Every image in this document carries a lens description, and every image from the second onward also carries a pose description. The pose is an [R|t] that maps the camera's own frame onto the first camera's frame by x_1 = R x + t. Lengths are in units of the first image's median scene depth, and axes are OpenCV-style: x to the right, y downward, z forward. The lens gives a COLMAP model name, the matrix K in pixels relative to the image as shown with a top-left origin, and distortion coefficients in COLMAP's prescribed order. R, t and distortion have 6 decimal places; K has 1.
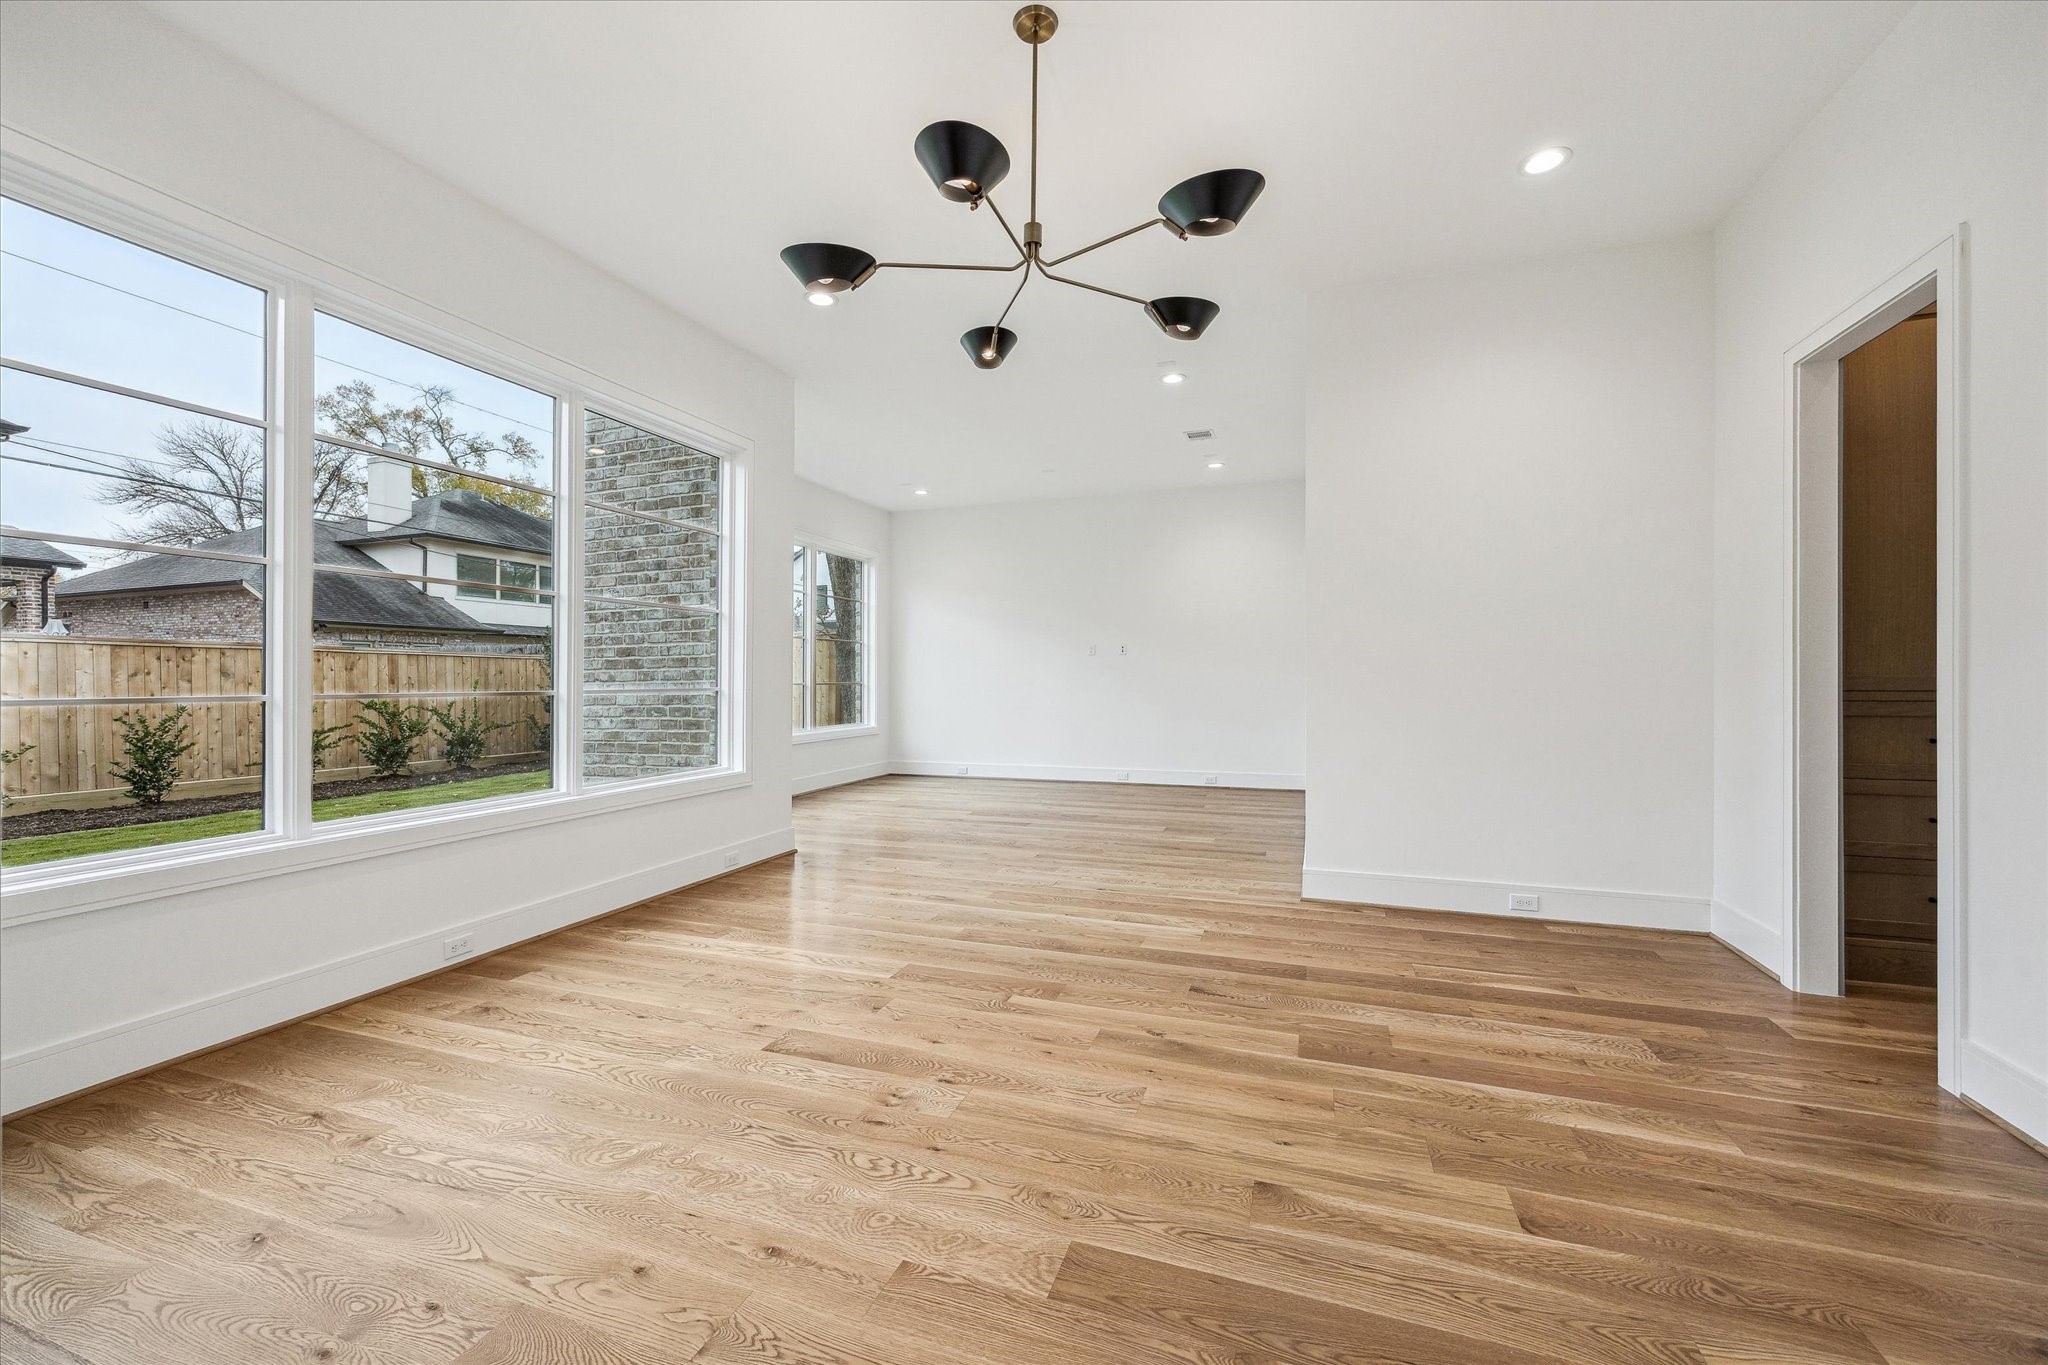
lens RADIAL K [[787.5, 0, 1020.1], [0, 787.5, 684.6], [0, 0, 1]] dist [0.001078, -0.000518]
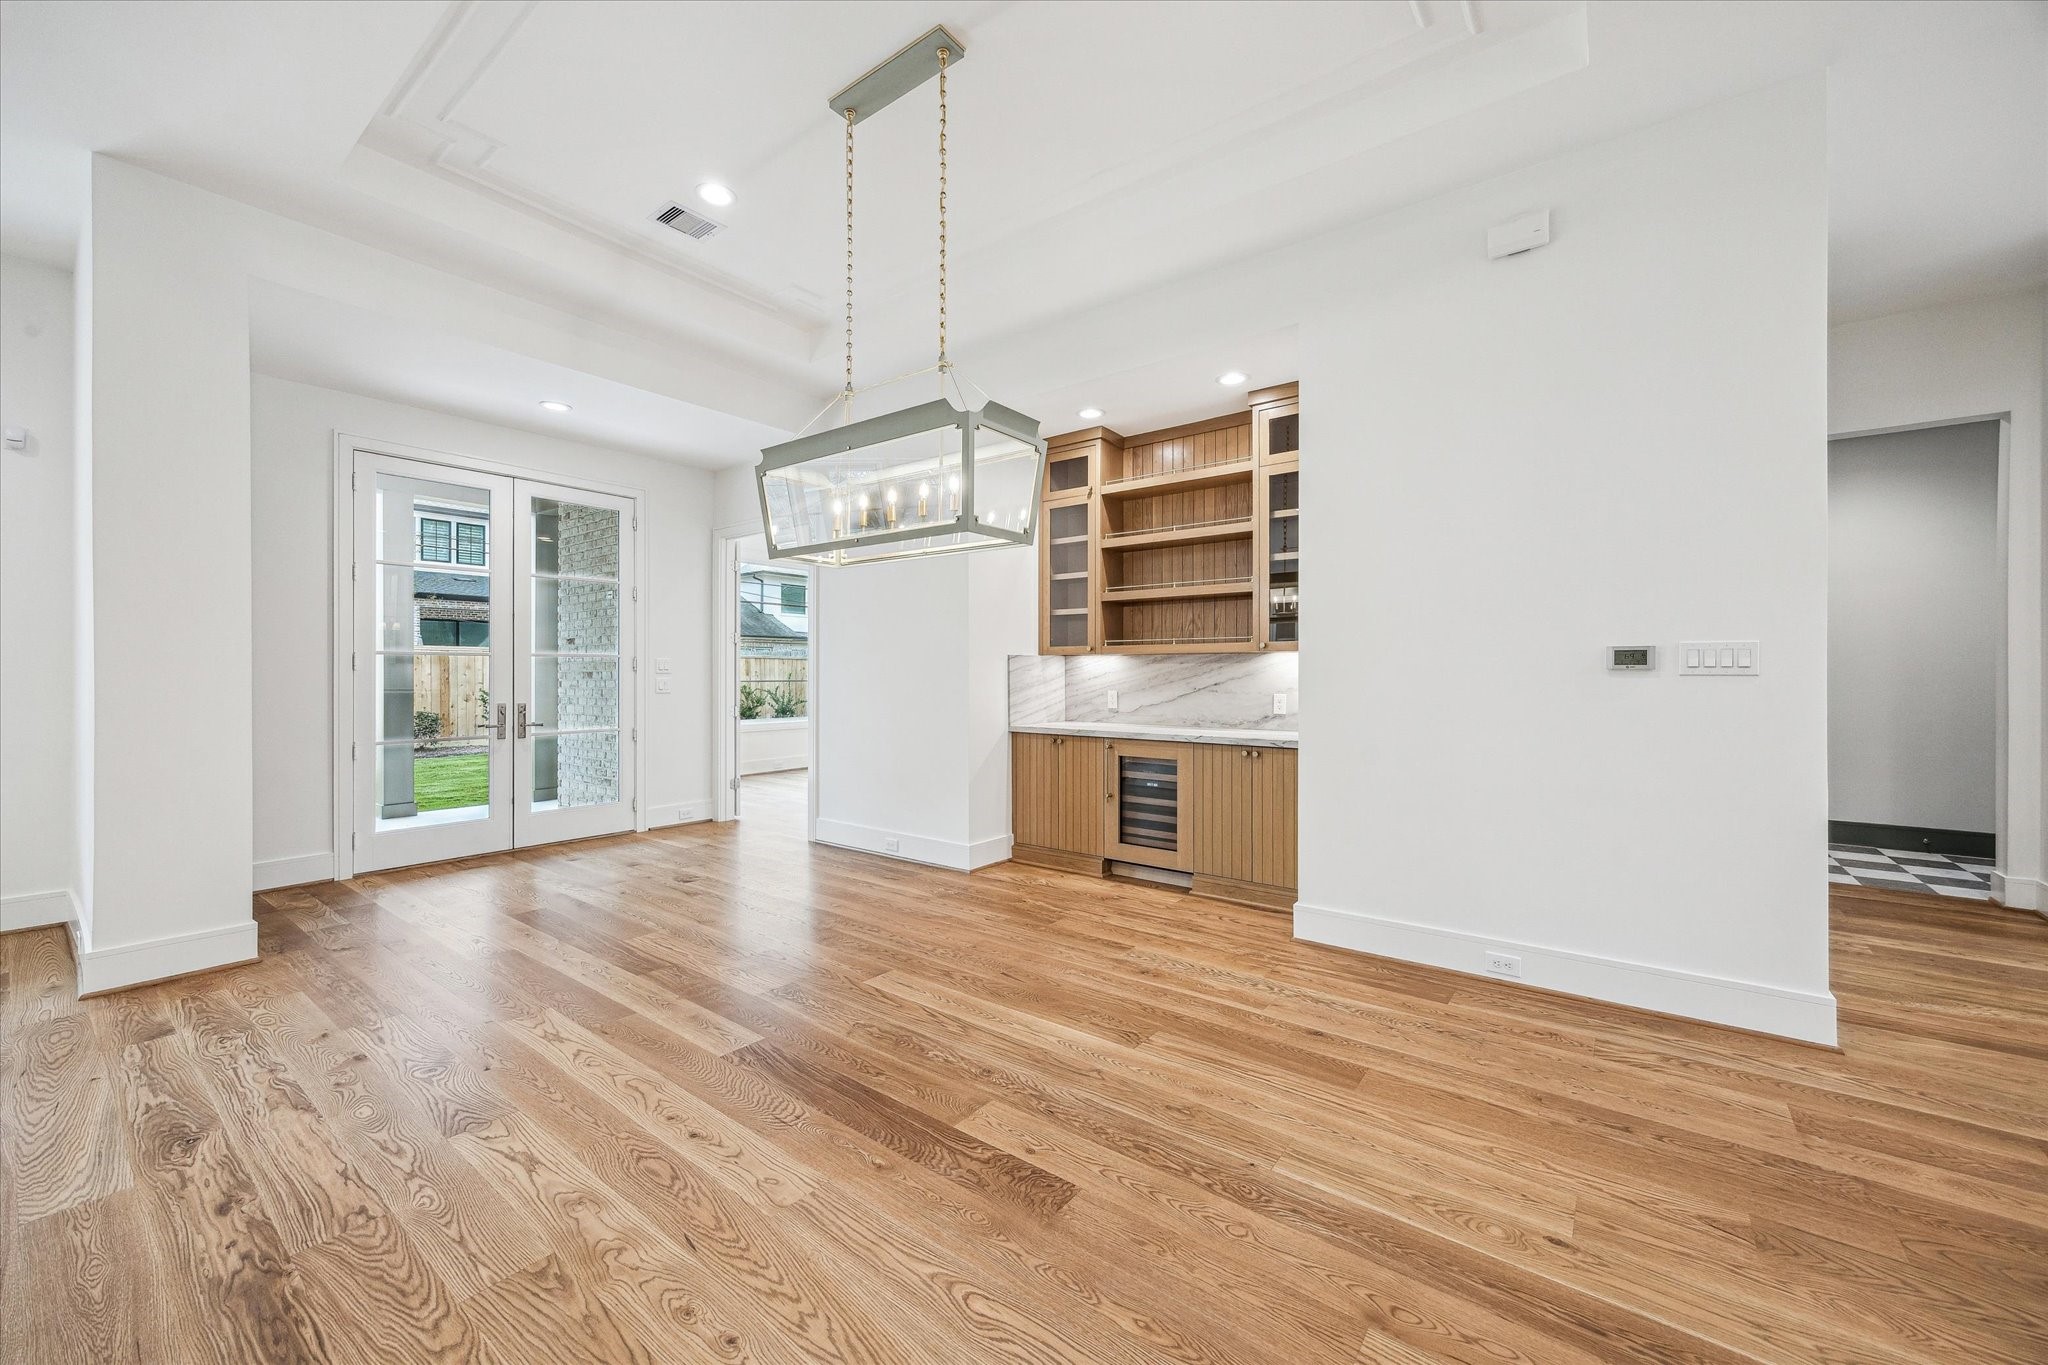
lens RADIAL K [[787.5, 0, 1034.3], [0, 787.5, 671.7], [0, 0, 1]] dist [0.001078, -0.000518]
pose [[0.951163, -0.009918, -0.308529, 0.218733], [0.011057, 0.999937, 0.001943, -0.003735], [0.308490, -0.005259, 0.951213, -0.294436]]
